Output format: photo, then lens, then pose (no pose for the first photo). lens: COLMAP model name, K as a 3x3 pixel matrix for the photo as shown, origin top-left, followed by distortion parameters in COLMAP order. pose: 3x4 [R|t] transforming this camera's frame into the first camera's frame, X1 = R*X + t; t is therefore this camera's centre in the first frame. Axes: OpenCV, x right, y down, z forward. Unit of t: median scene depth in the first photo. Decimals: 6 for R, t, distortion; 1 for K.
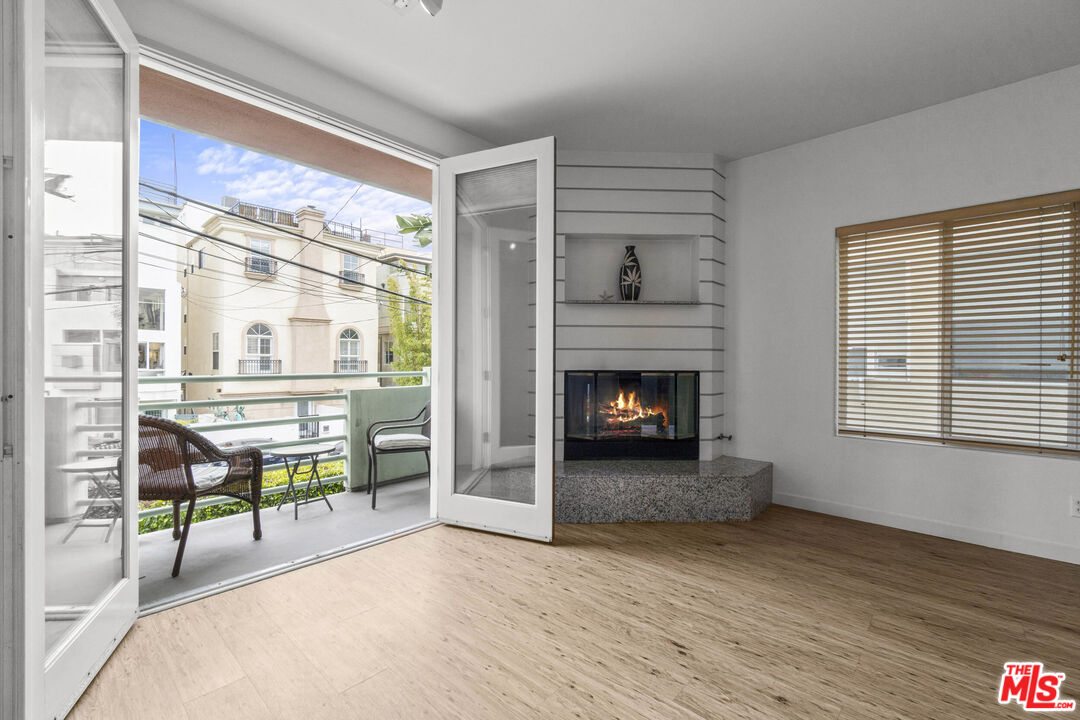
lens RADIAL K [[466.6, 0, 545.2], [0, 466.6, 360.6], [0, 0, 1]] dist [-0.007966, -0.000450]
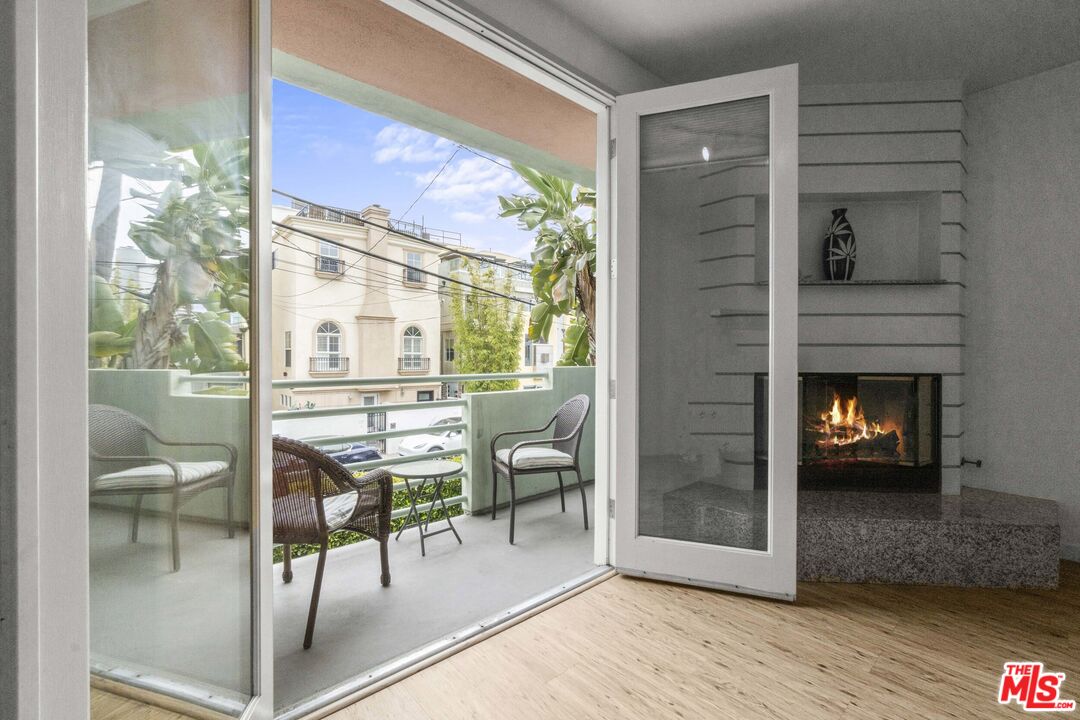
lens RADIAL K [[469.6, 0, 545.4], [0, 469.6, 355.8], [0, 0, 1]] dist [0.001657, -0.000977]
pose [[0.994399, -0.001698, -0.105681, -0.211237], [0.001296, 0.999992, -0.003868, -0.004016], [0.105687, 0.003710, 0.994393, 0.183477]]
